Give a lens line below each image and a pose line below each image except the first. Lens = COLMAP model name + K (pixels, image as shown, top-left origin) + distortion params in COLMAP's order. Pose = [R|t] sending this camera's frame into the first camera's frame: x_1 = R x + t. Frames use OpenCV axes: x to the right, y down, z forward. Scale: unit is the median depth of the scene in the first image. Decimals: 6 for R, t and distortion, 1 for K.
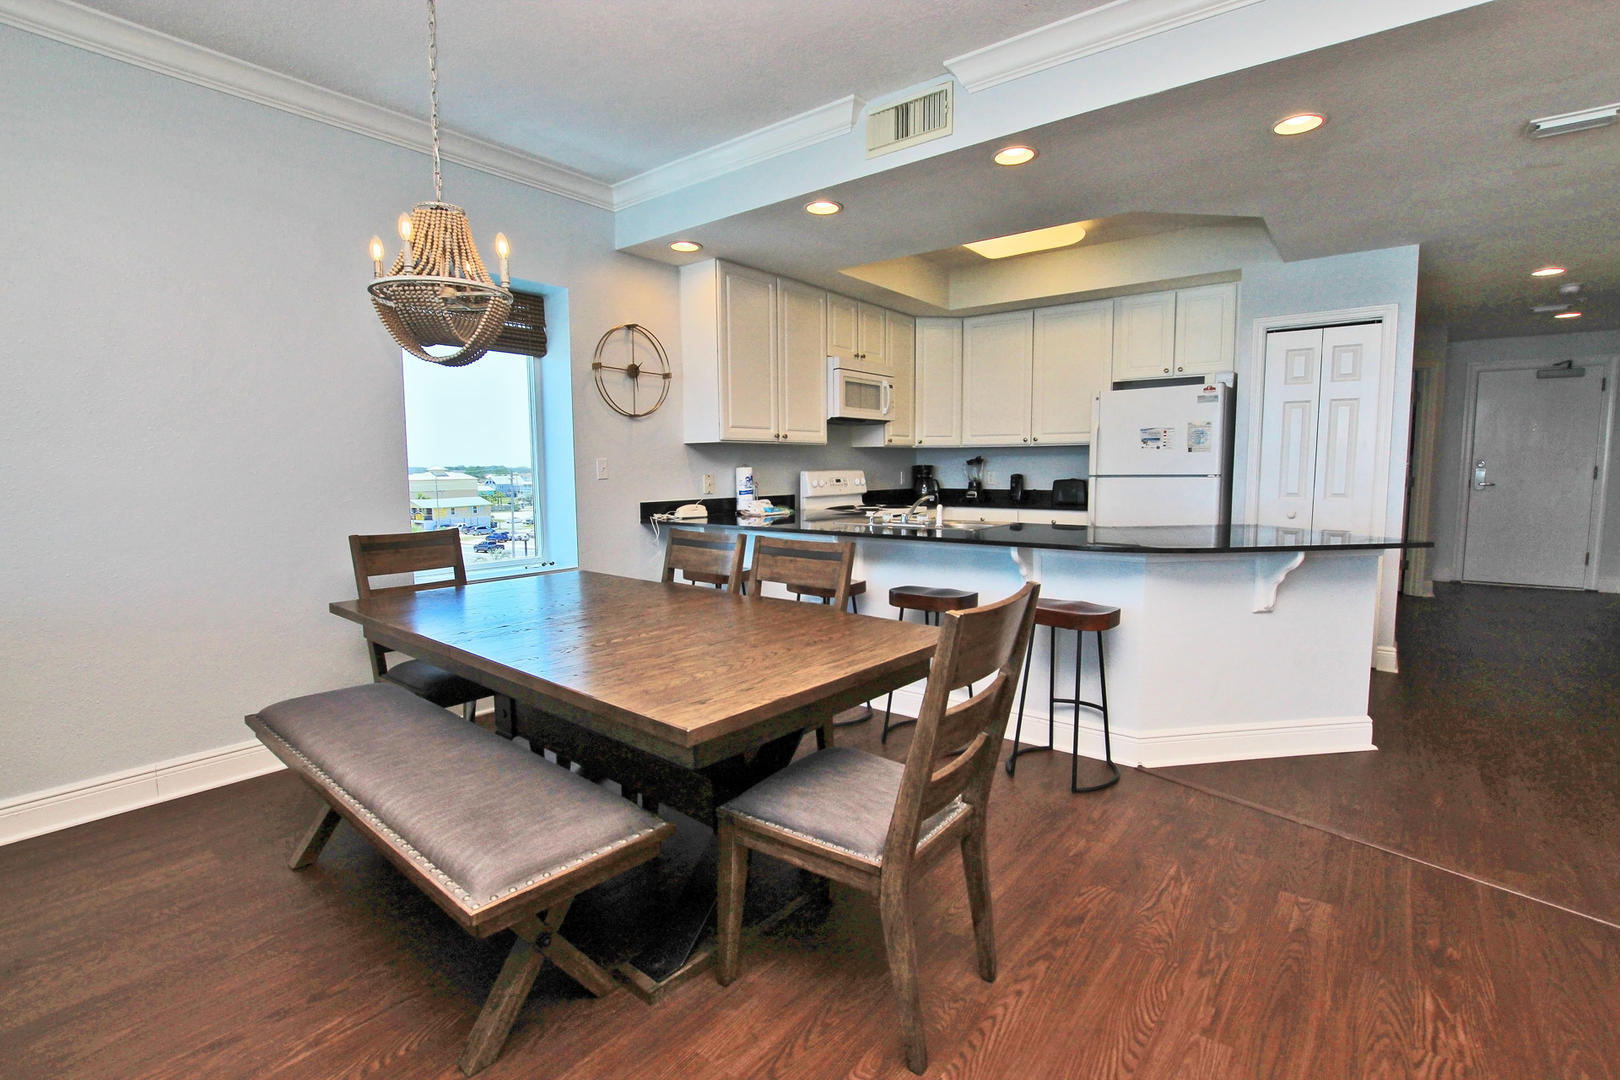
lens RADIAL K [[752.4, 0, 809.6], [0, 752.4, 547.1], [0, 0, 1]] dist [-0.034105, 0.004191]
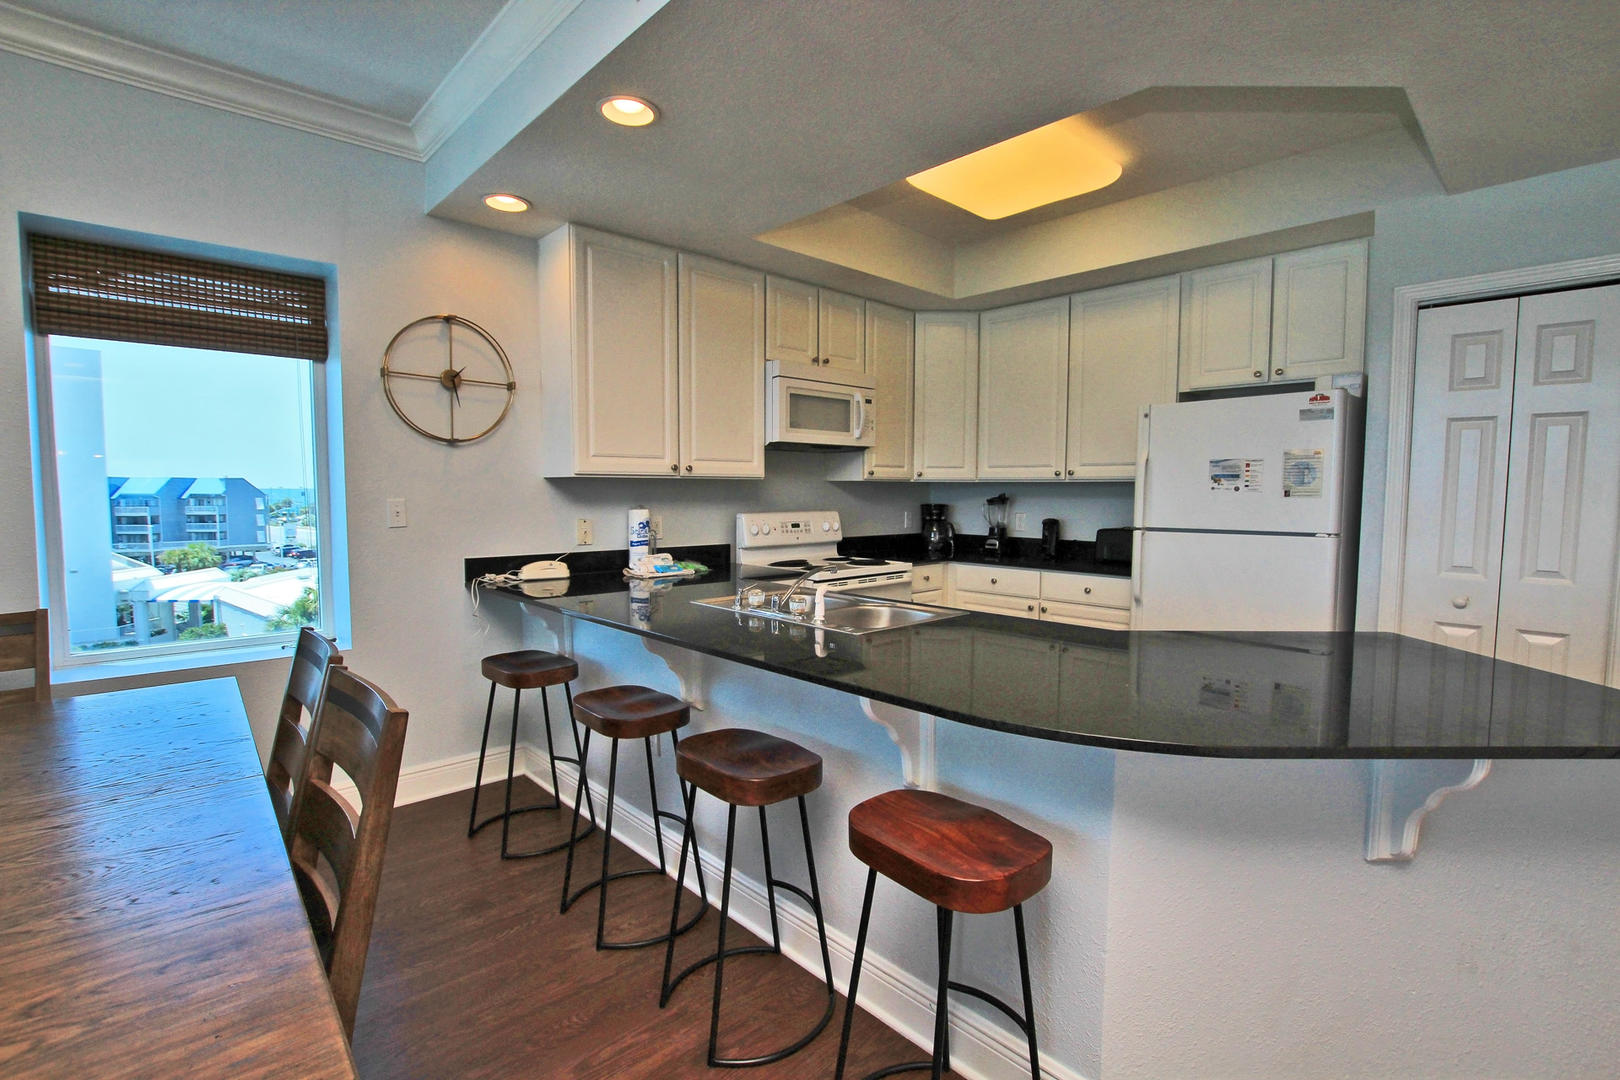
lens RADIAL K [[752.4, 0, 809.6], [0, 752.4, 547.1], [0, 0, 1]] dist [-0.034105, 0.004191]
pose [[0.988453, 0.022615, -0.149834, 0.190947], [-0.027290, 0.999200, -0.029217, -0.051763], [0.149053, 0.032969, 0.988279, 0.293912]]
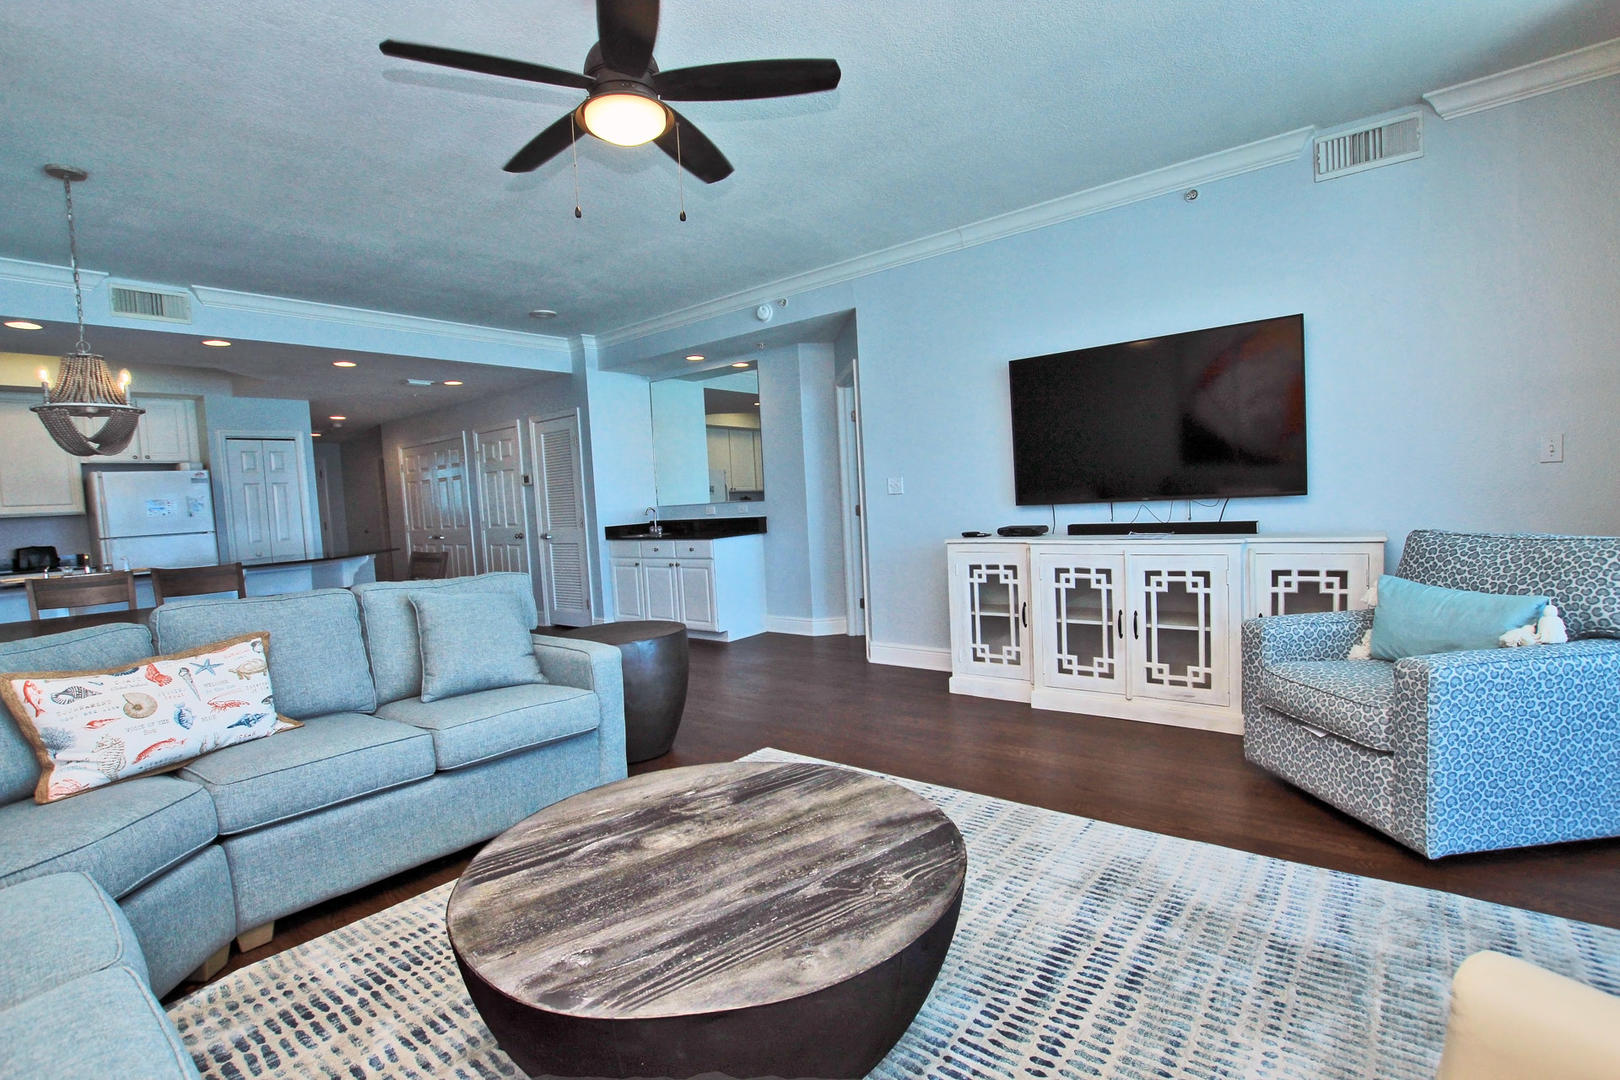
lens RADIAL K [[752.4, 0, 809.6], [0, 752.4, 547.1], [0, 0, 1]] dist [-0.034105, 0.004191]
pose [[0.016106, -0.058972, 0.998130, -0.845264], [0.158369, 0.985808, 0.055689, 0.037662], [-0.987249, 0.157176, 0.025216, -0.191867]]
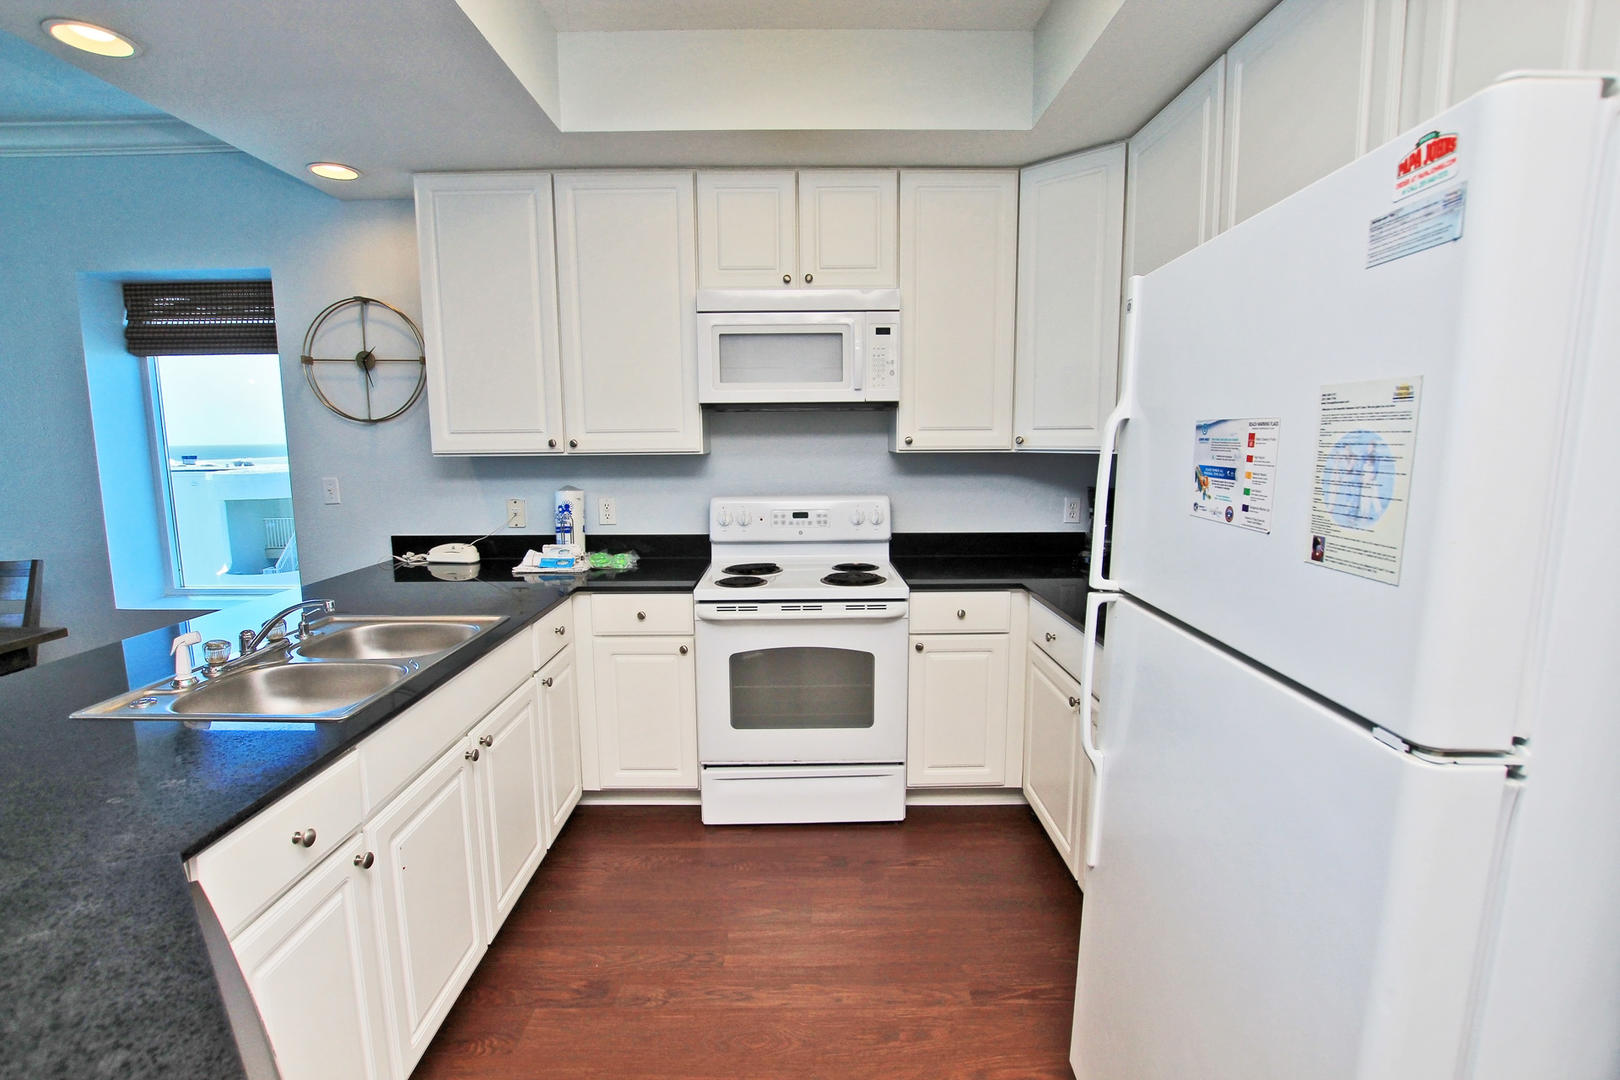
lens RADIAL K [[752.4, 0, 809.6], [0, 752.4, 547.1], [0, 0, 1]] dist [-0.034105, 0.004191]
pose [[0.622167, 0.117516, -0.774014, 0.542182], [-0.083081, 0.992998, 0.083982, -0.128865], [0.778463, 0.012056, 0.627574, 0.761671]]
